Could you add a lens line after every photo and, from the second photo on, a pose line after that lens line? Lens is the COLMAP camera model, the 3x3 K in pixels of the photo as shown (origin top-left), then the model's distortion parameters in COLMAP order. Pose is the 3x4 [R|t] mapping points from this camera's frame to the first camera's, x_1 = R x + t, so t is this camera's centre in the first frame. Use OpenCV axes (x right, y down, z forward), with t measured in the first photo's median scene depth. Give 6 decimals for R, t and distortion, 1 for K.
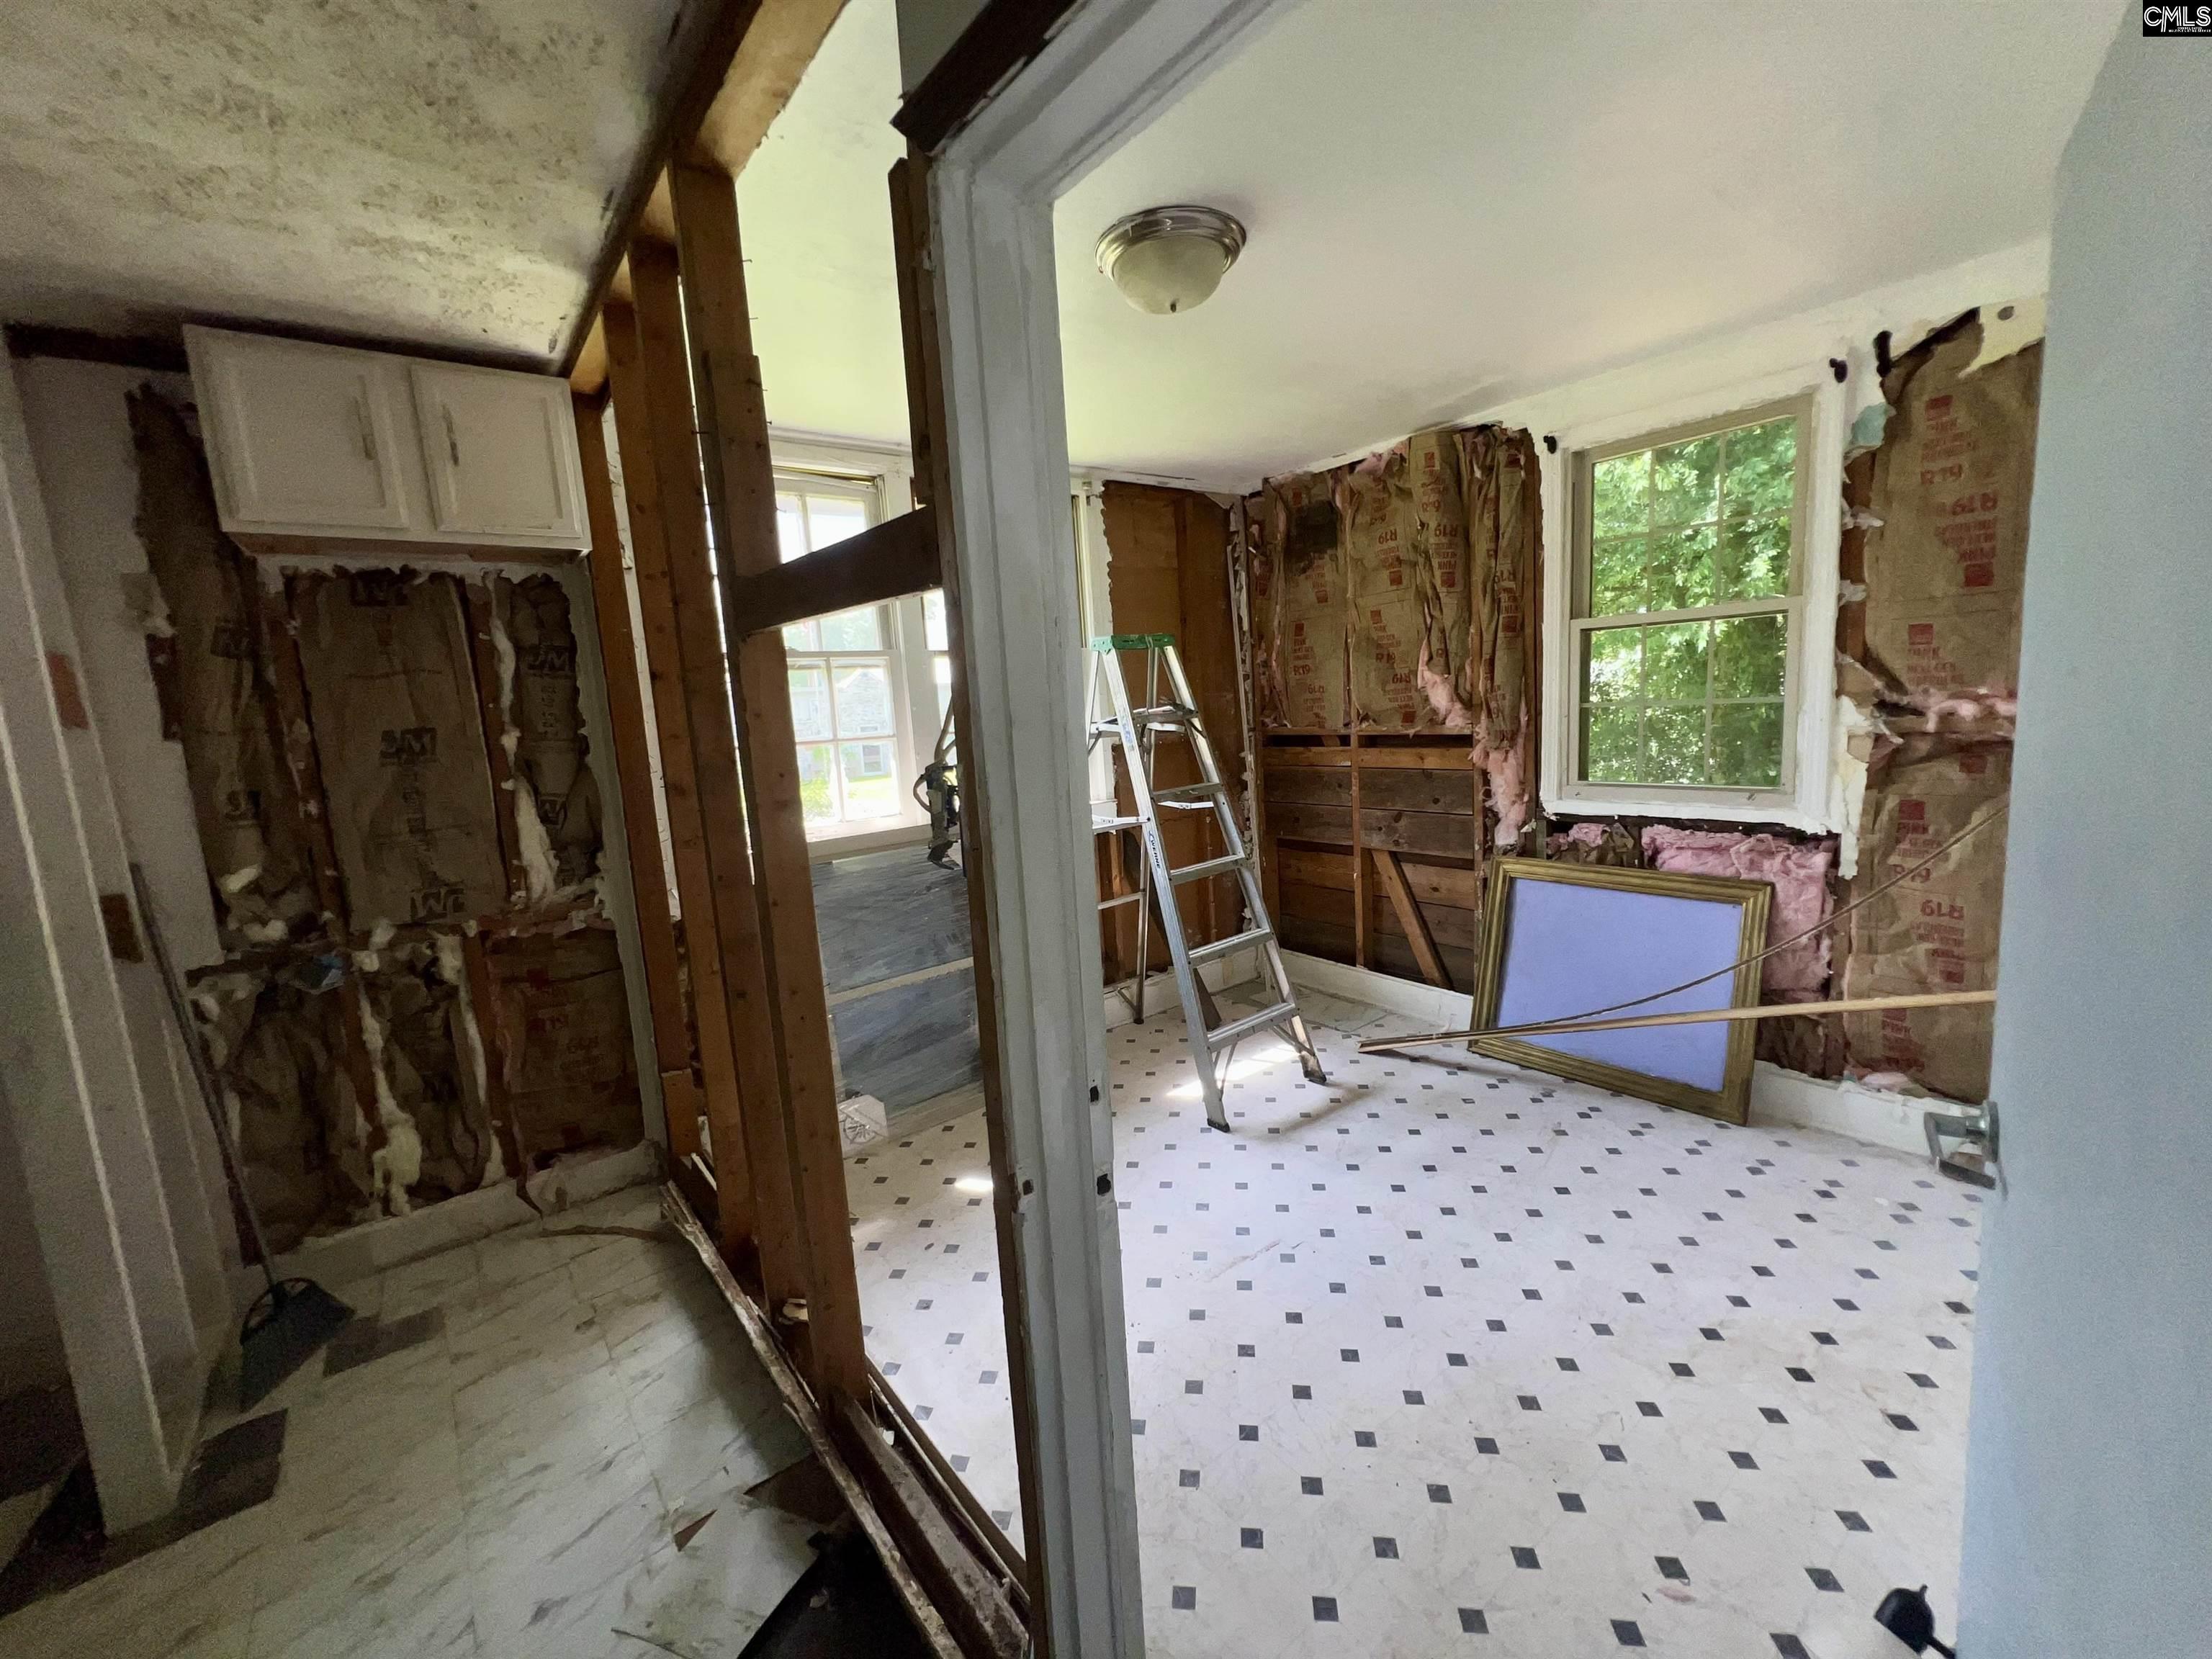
lens RADIAL K [[888.9, 0, 1102.2], [0, 888.9, 827.1], [0, 0, 1]] dist [0.002889, -0.000047]
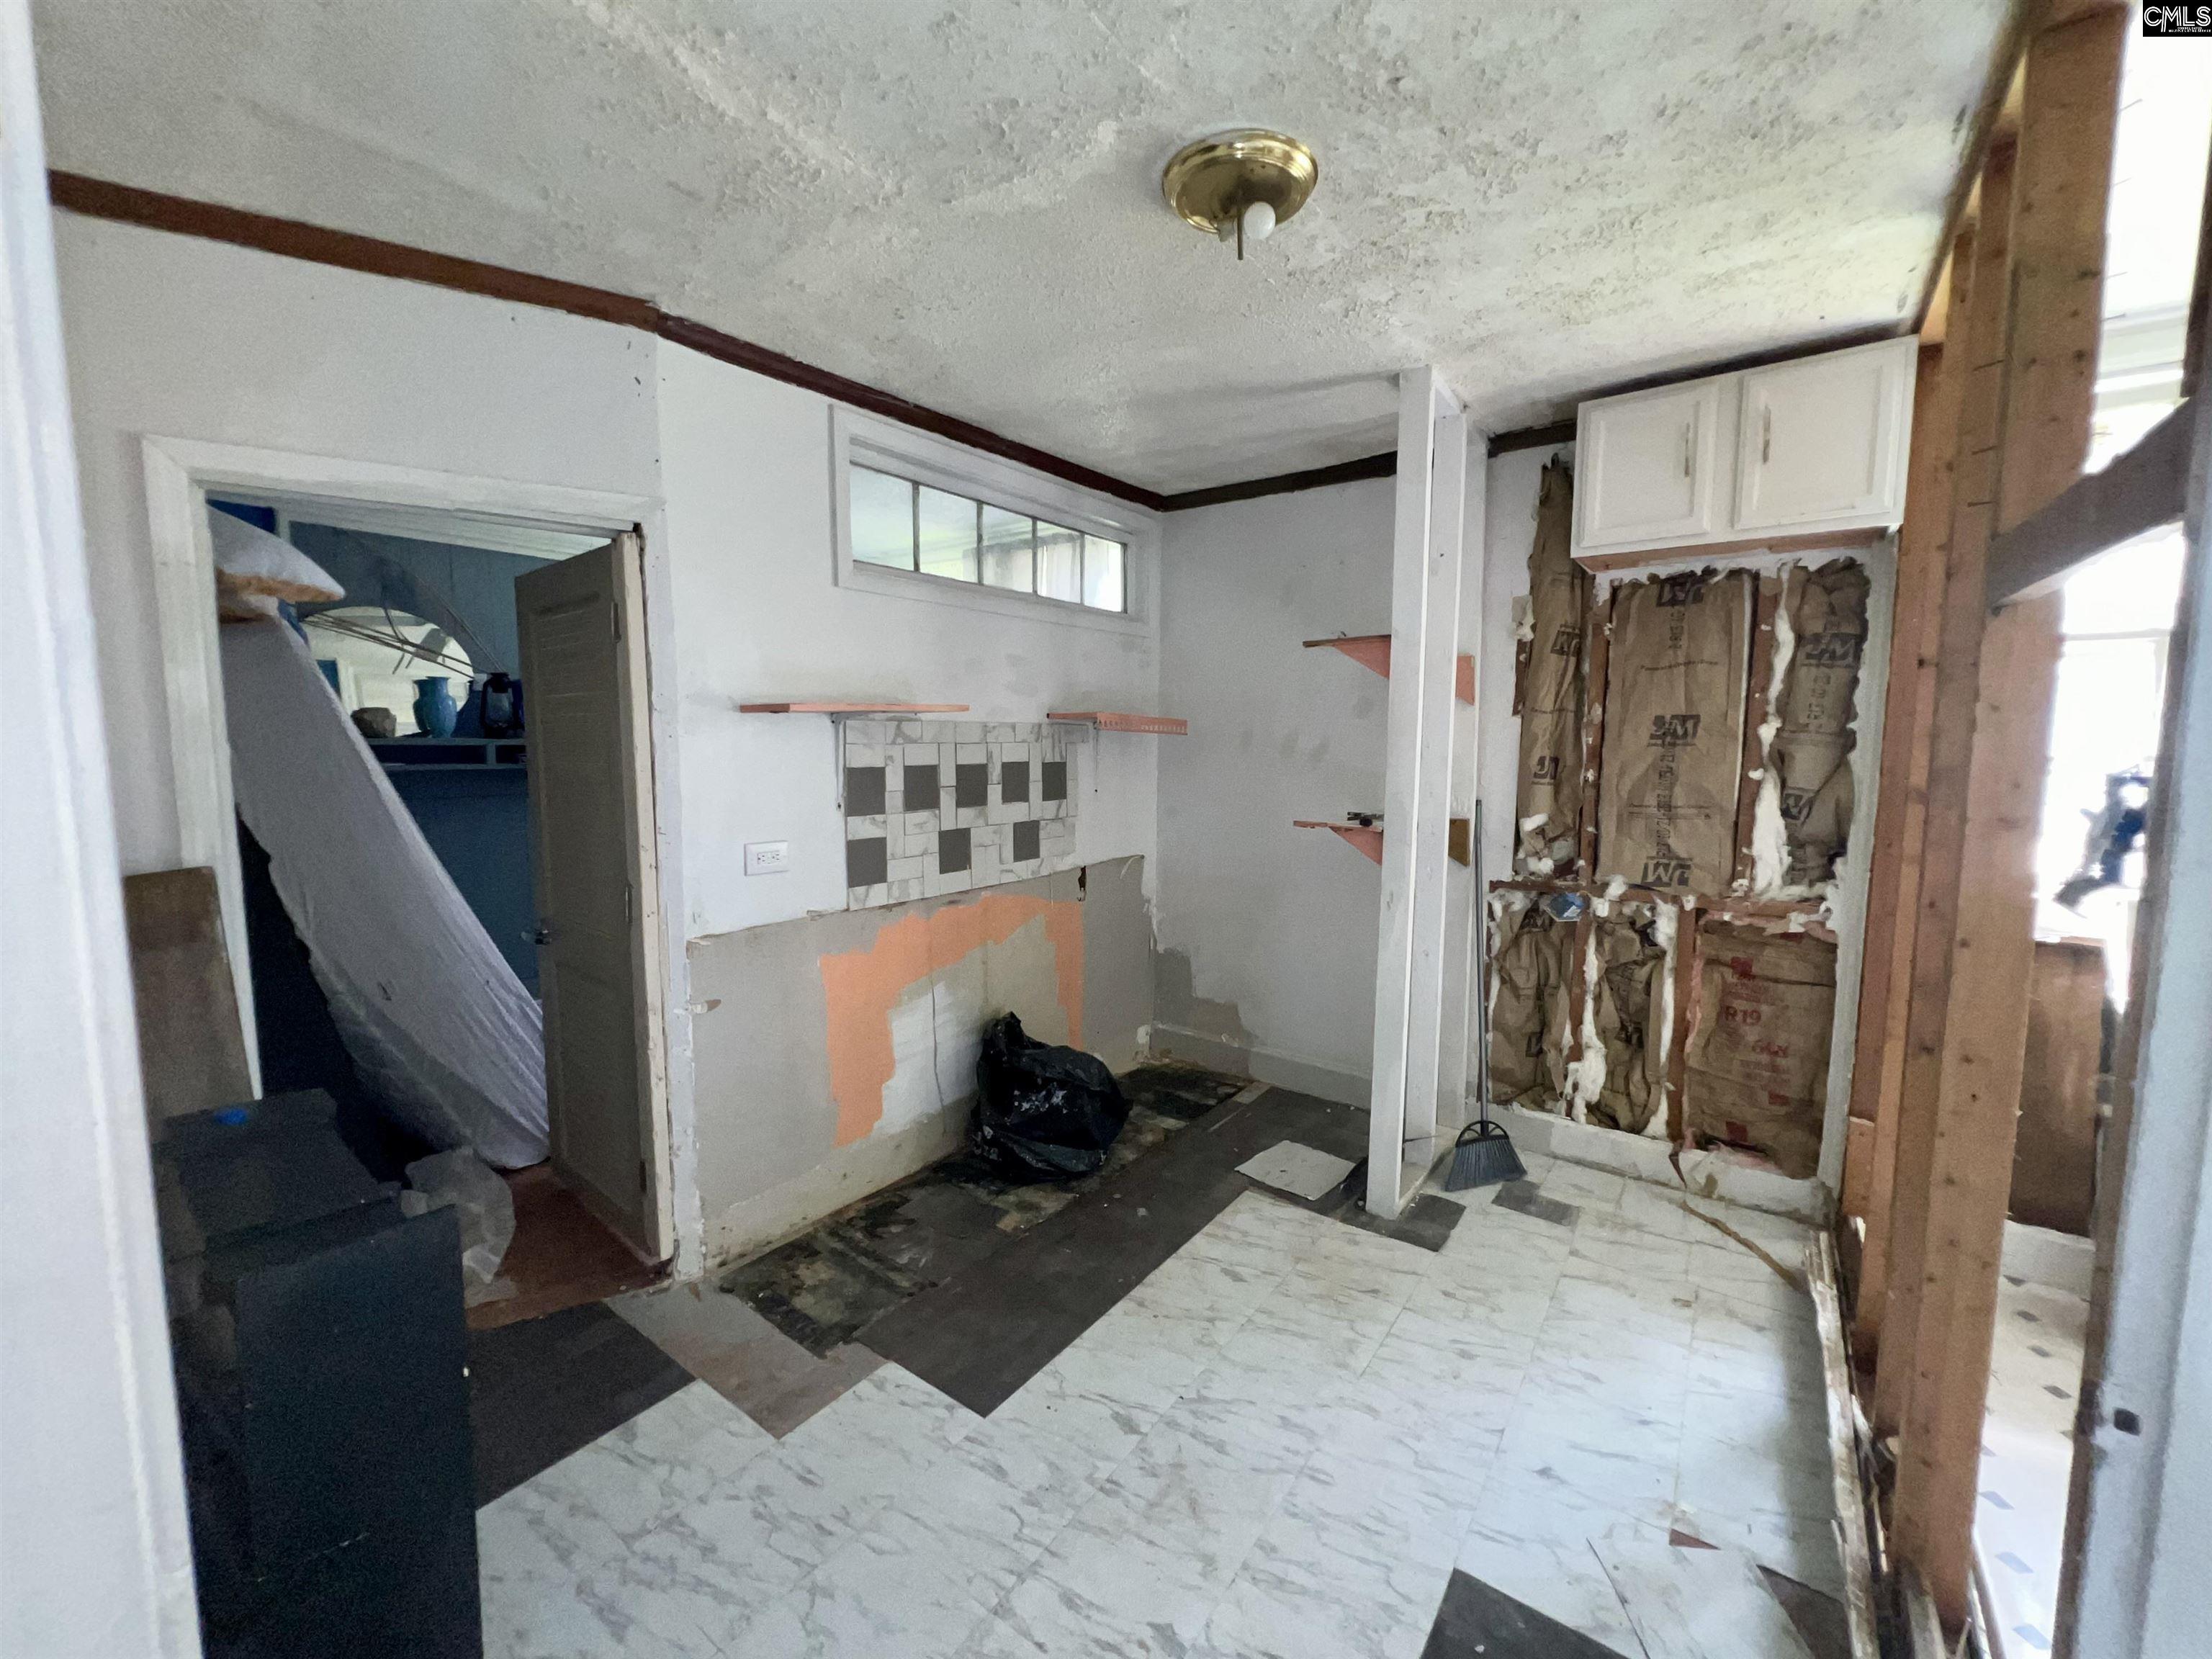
lens RADIAL K [[887.2, 0, 1112.0], [0, 887.2, 824.1], [0, 0, 1]] dist [-0.002104, 0.000189]
pose [[0.274186, 0.153882, -0.949285, 0.108142], [-0.153275, 0.981489, 0.114831, 0.005350], [0.949383, 0.114017, 0.292697, 0.020706]]
